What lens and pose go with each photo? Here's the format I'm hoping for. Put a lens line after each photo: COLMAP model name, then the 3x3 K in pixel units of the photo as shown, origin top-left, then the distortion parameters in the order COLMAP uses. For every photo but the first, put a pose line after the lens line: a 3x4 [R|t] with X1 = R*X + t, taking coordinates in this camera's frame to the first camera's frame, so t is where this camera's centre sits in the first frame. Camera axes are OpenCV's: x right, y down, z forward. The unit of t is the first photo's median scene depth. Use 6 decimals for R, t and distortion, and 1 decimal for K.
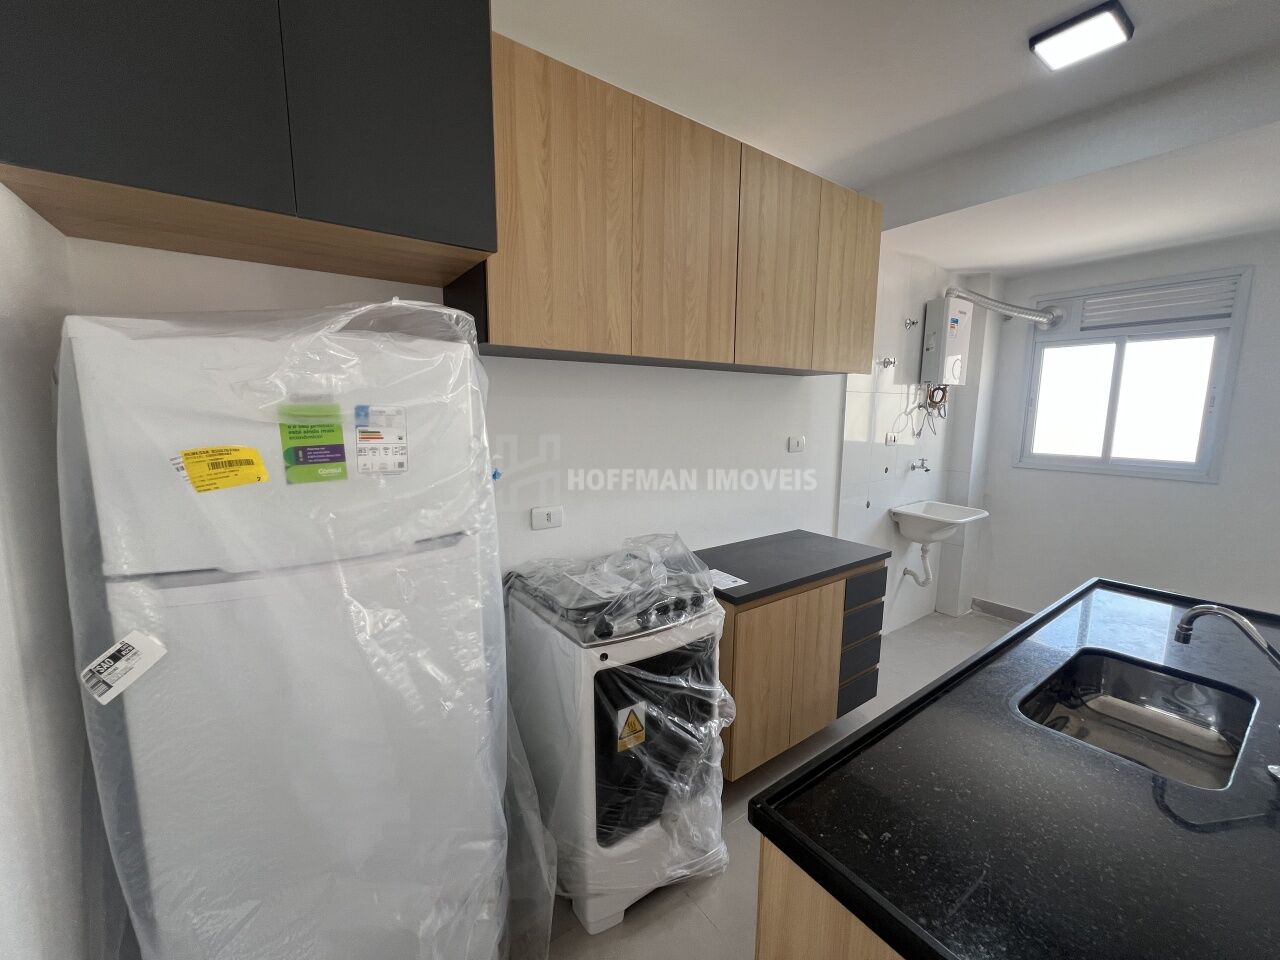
lens RADIAL K [[509.7, 0, 645.8], [0, 509.7, 481.5], [0, 0, 1]] dist [-0.000939, 0.000546]
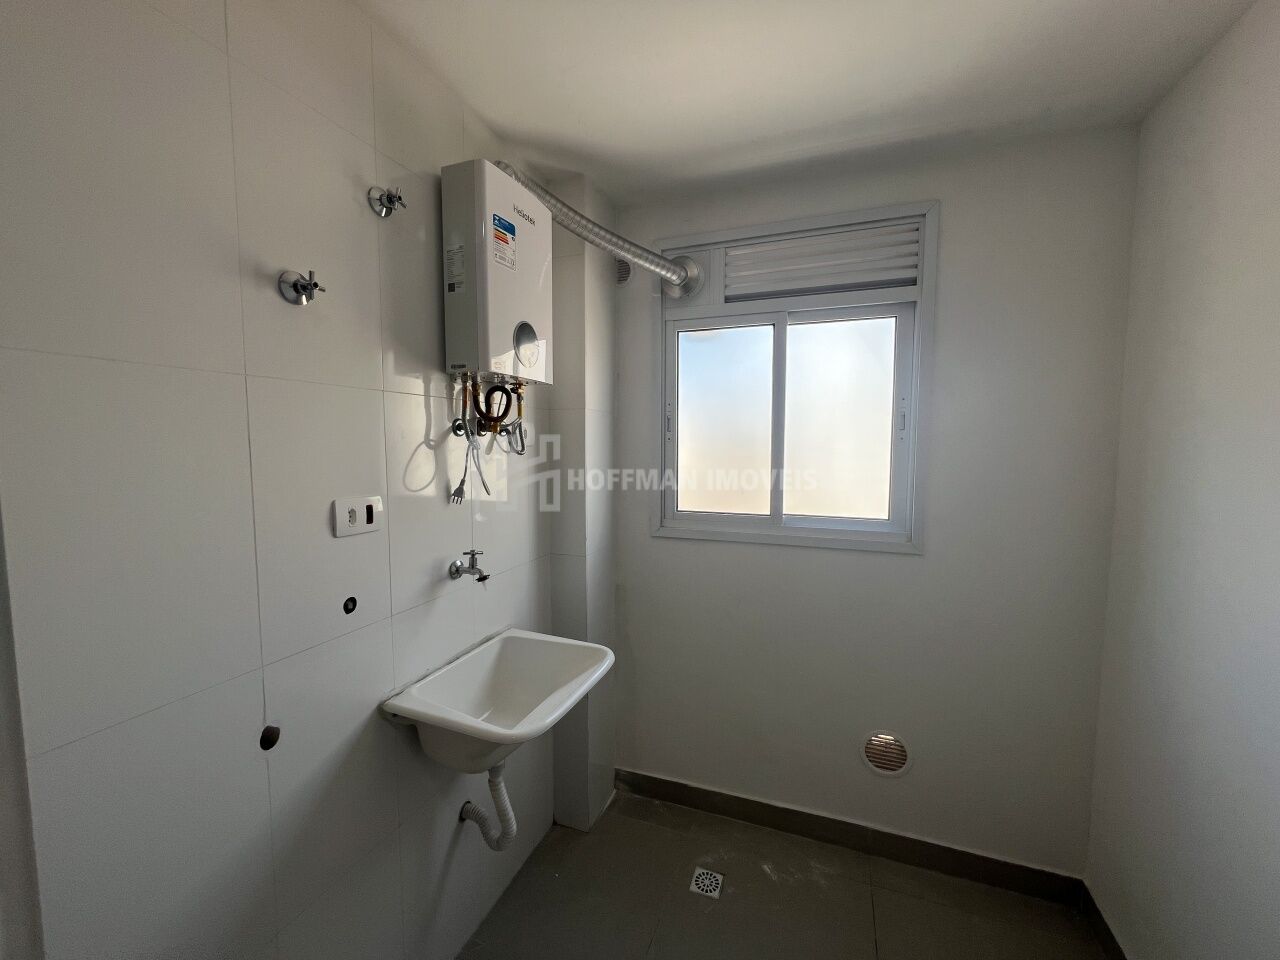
lens RADIAL K [[509.7, 0, 648.3], [0, 509.7, 484.9], [0, 0, 1]] dist [-0.000939, 0.000546]
pose [[0.828617, -0.050443, 0.557539, 0.927685], [0.083951, 0.995867, -0.034668, -0.154848], [-0.553486, 0.075532, 0.829427, 1.214200]]
